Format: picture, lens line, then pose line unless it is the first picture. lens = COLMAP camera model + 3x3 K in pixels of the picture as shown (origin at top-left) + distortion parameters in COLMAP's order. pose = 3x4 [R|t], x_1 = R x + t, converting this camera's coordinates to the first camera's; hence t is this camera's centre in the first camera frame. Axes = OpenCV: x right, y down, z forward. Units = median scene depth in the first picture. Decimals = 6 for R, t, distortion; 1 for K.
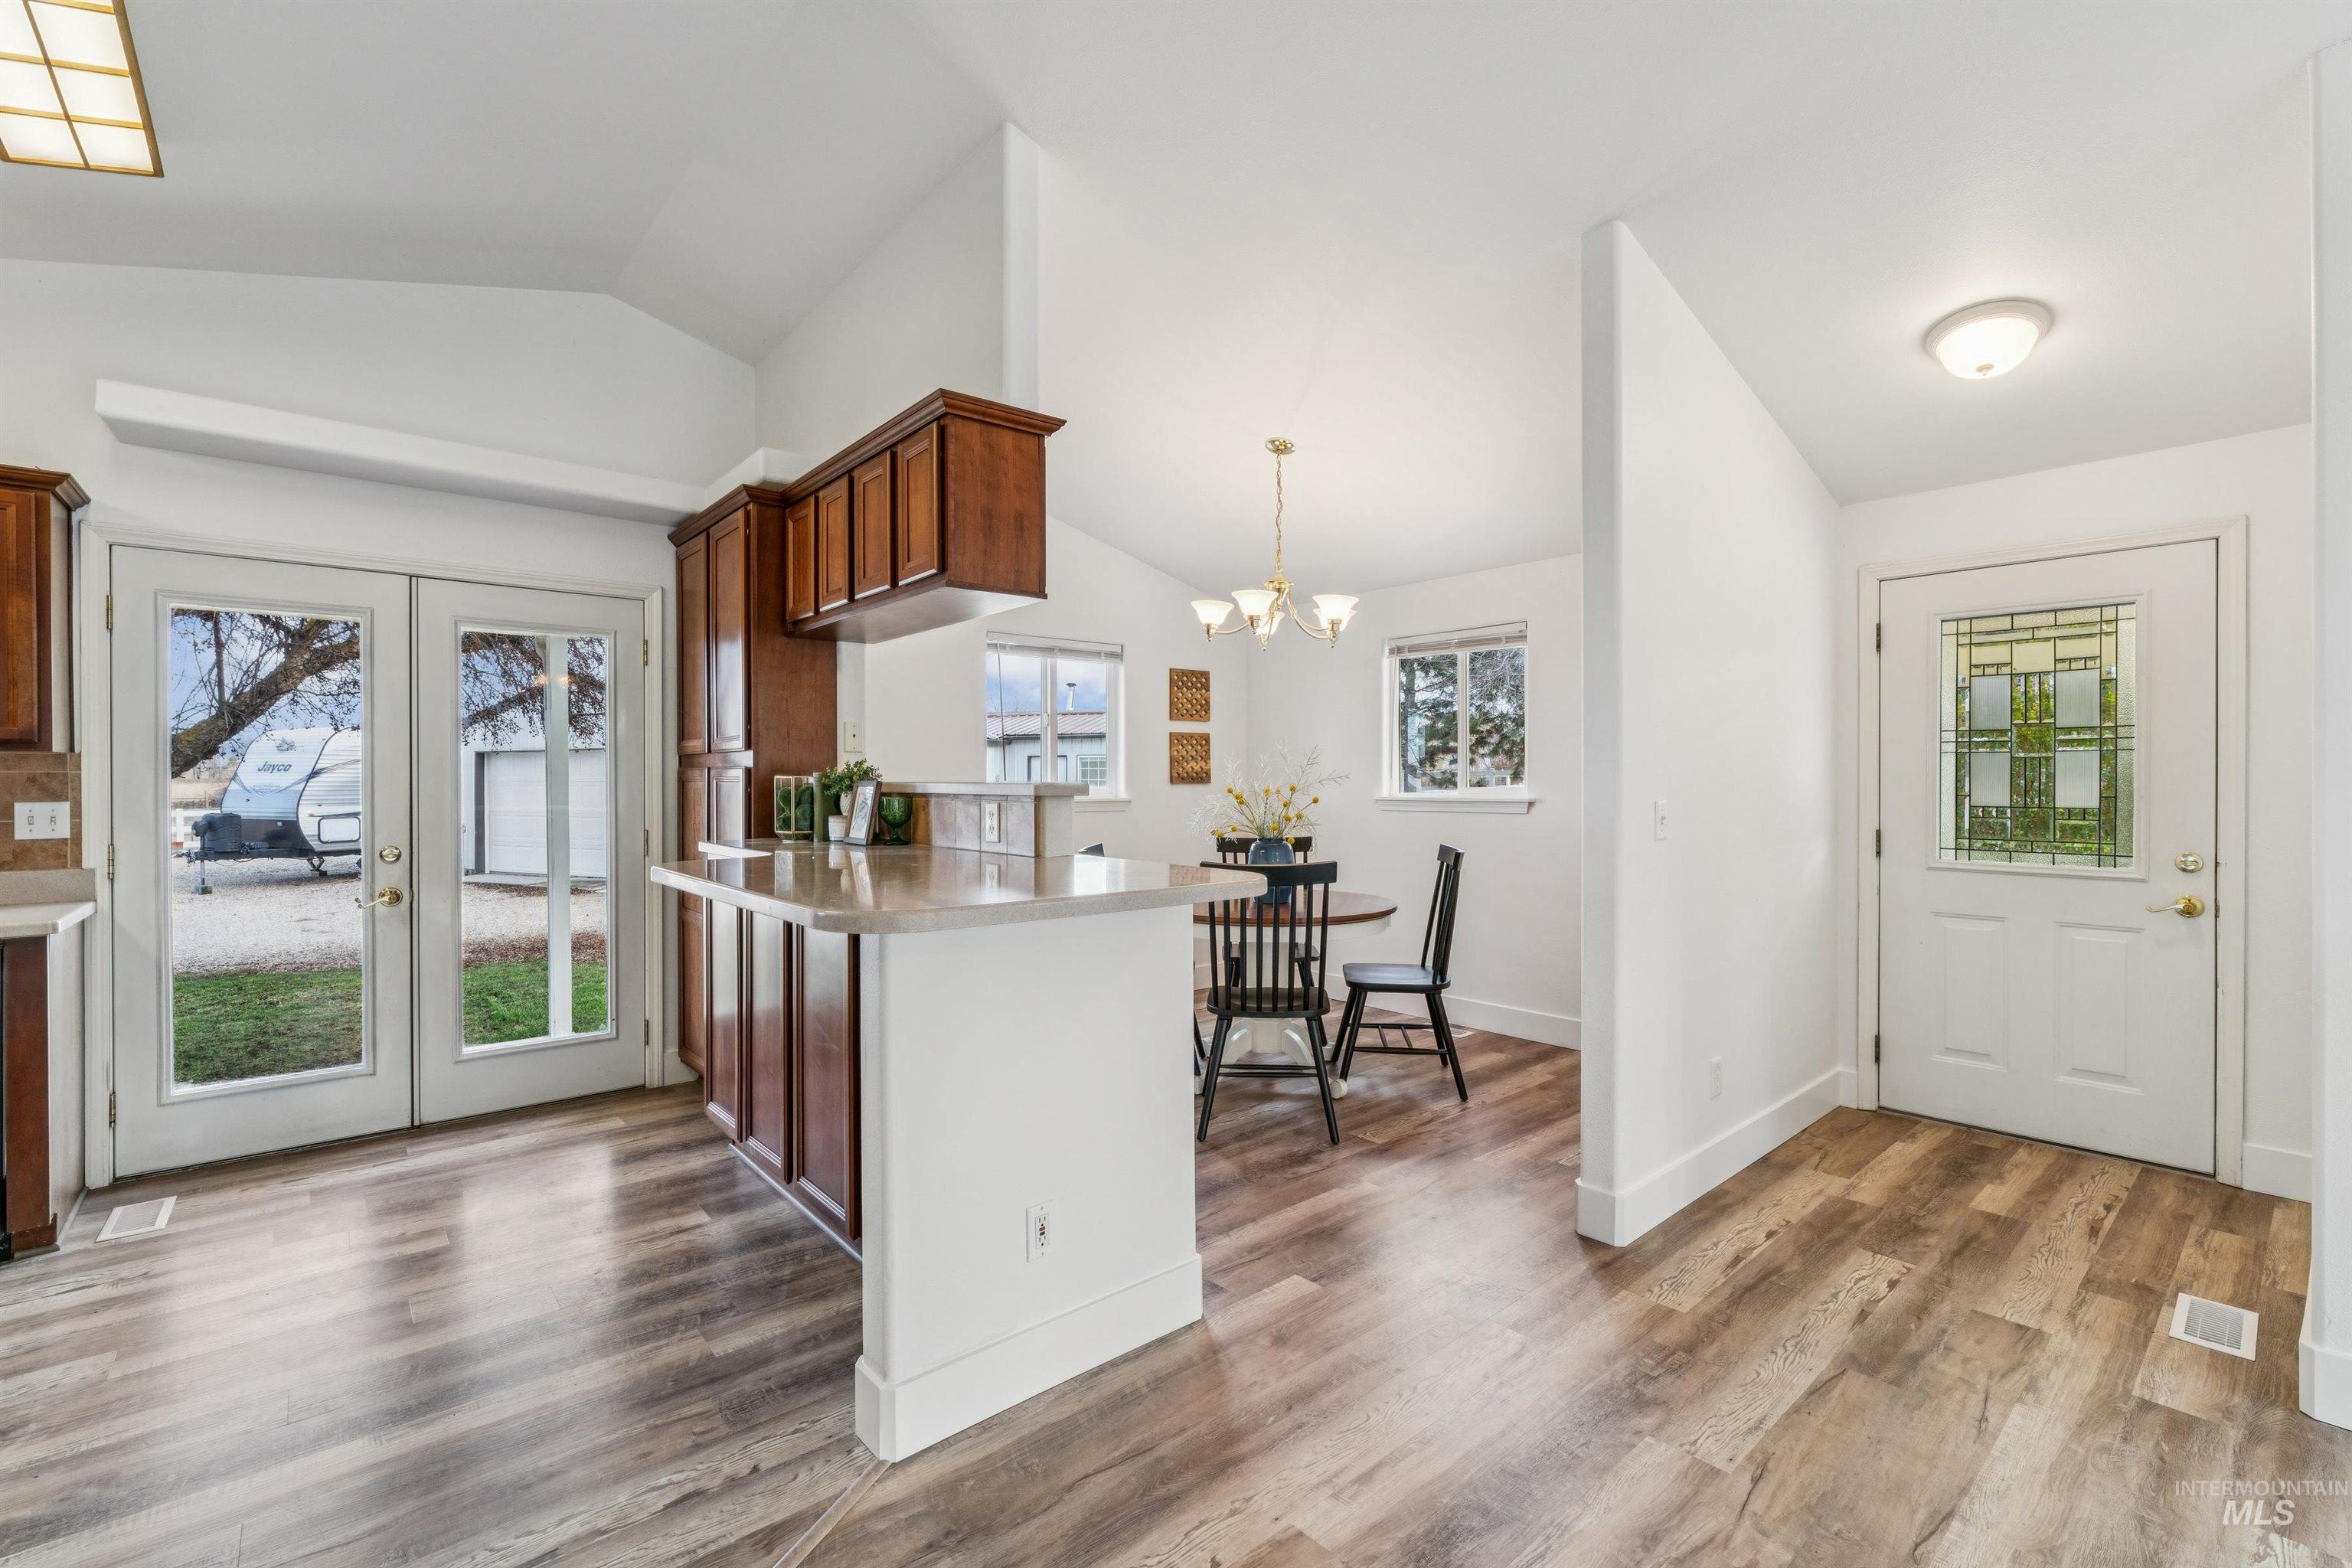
lens RADIAL K [[995.9, 0, 1176.0], [0, 995.9, 784.0], [0, 0, 1]] dist [-0.001534, -0.000098]
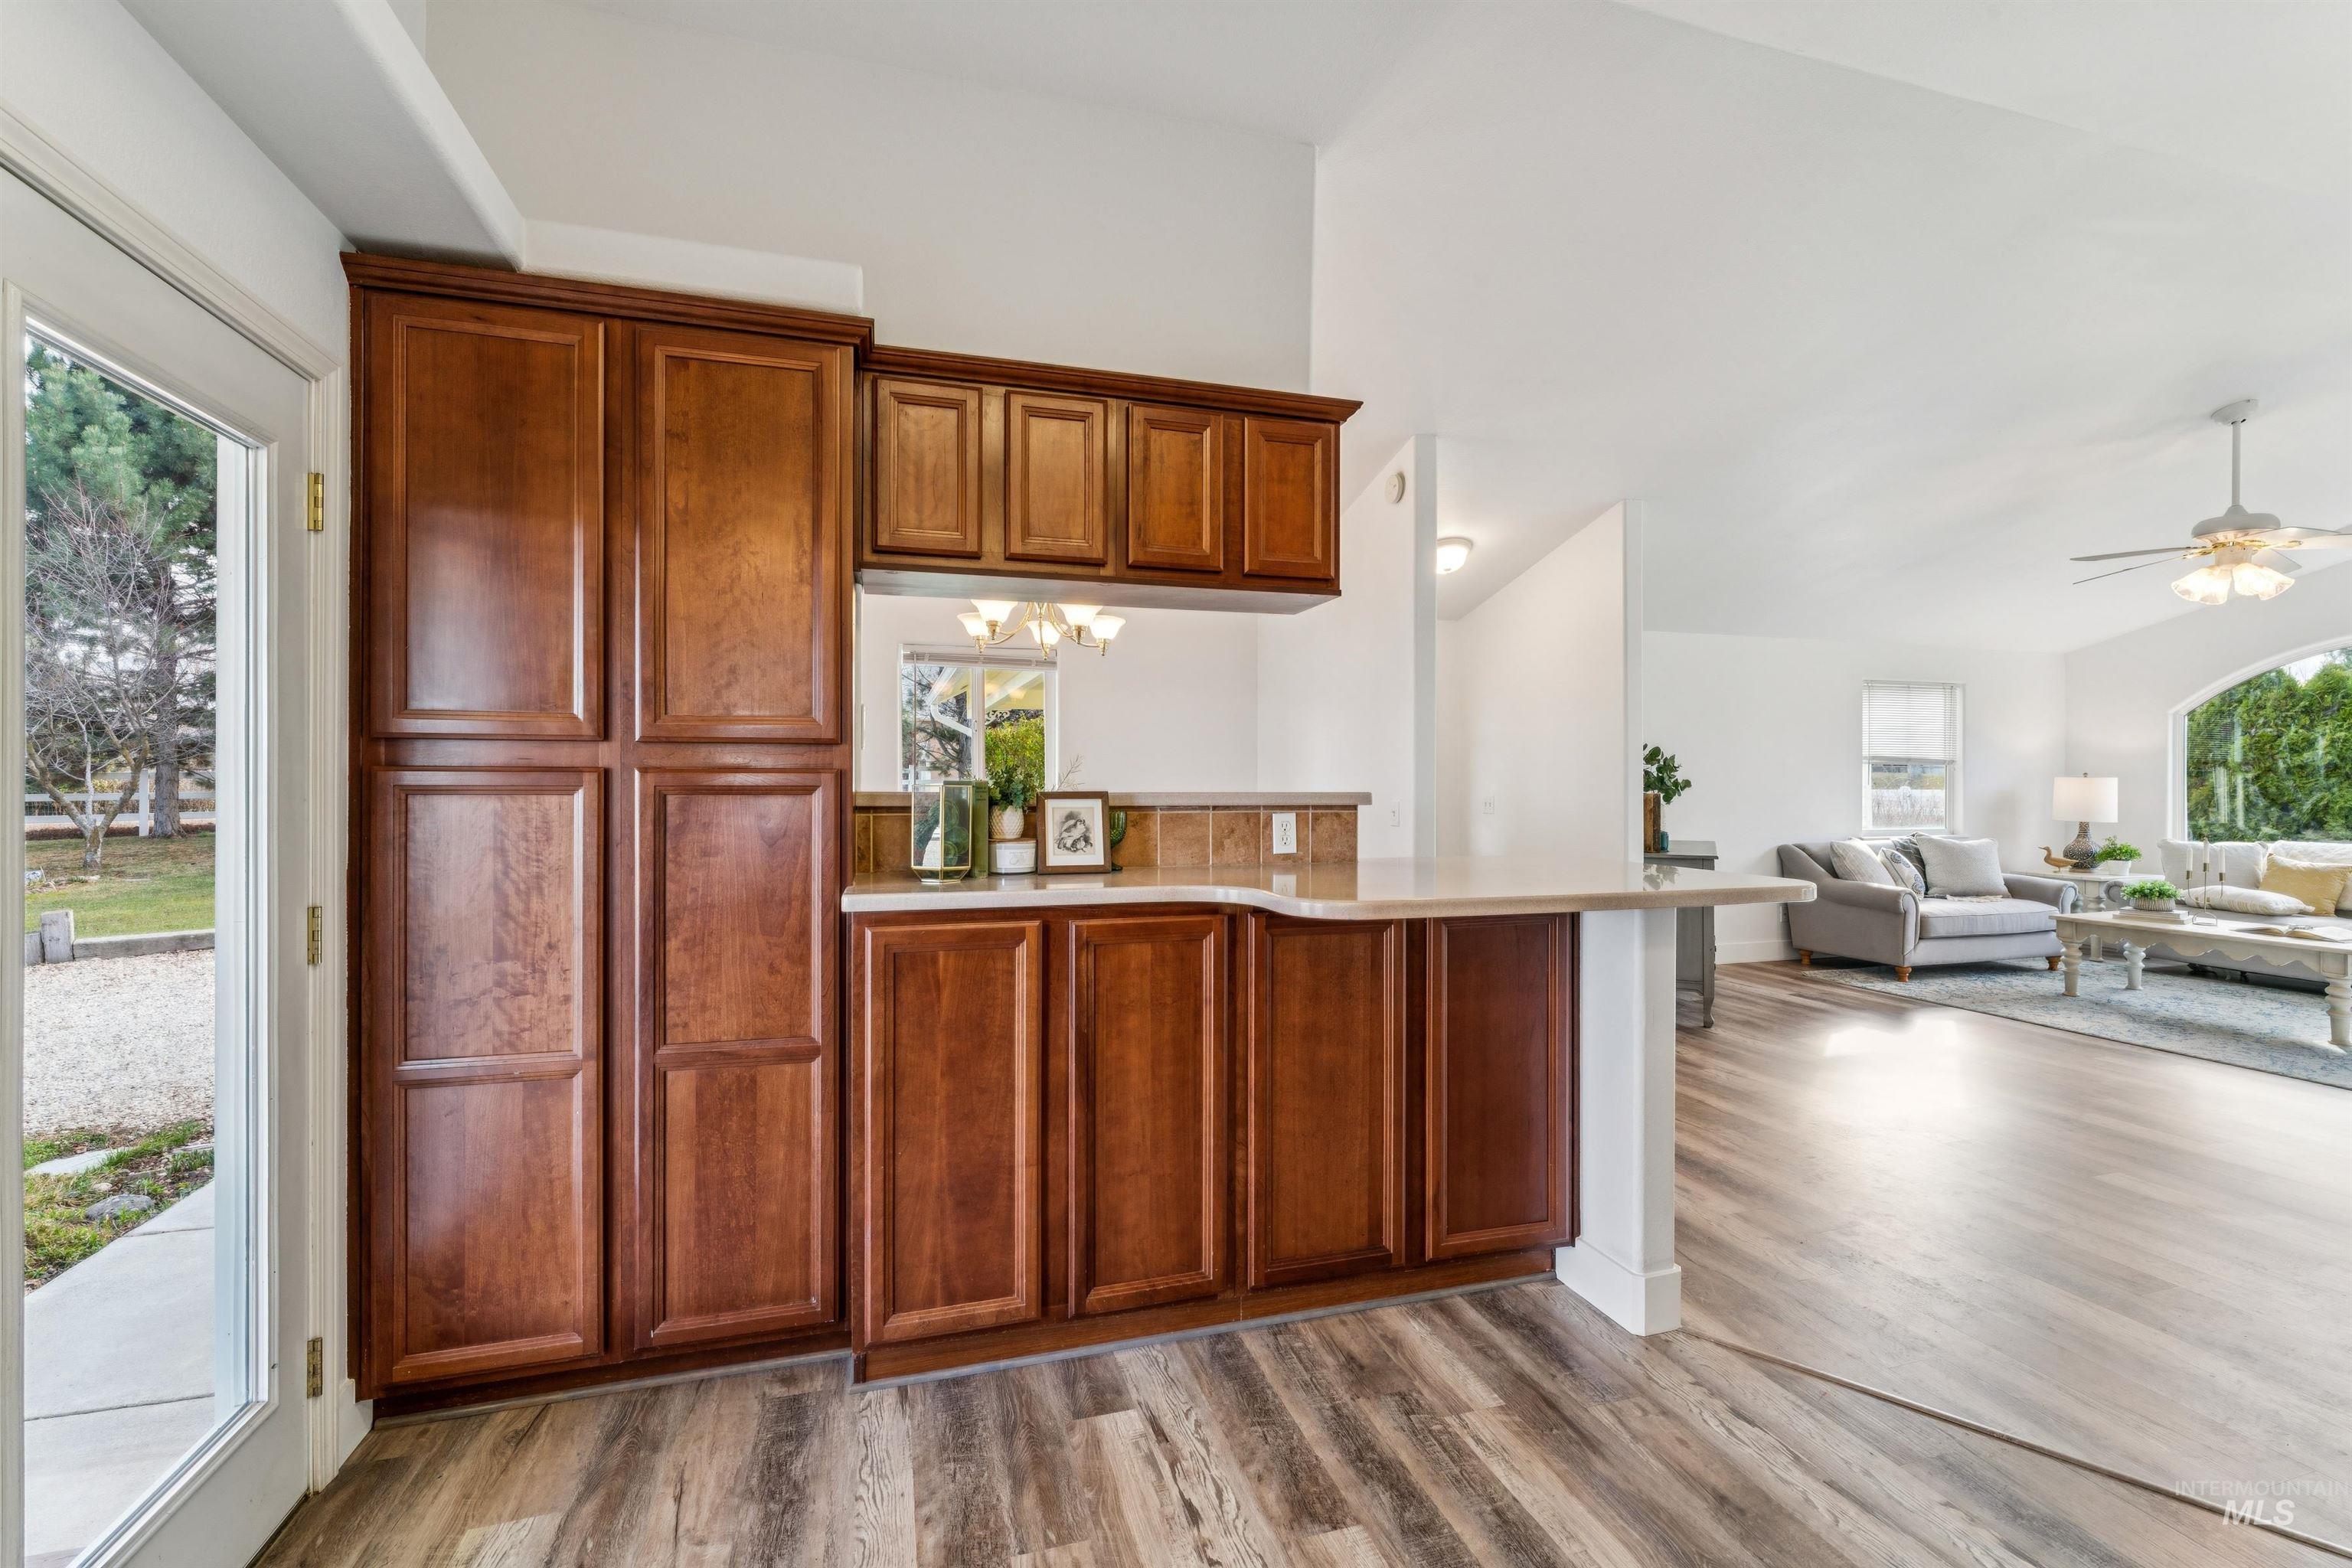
lens RADIAL K [[1047.4, 0, 1176.0], [0, 1047.4, 784.0], [0, 0, 1]] dist [0.027289, 0.000012]
pose [[0.417182, 0.004510, 0.908812, -1.172393], [0.005205, 0.999959, -0.007352, -0.002806], [-0.908808, 0.007798, 0.417141, 0.670549]]
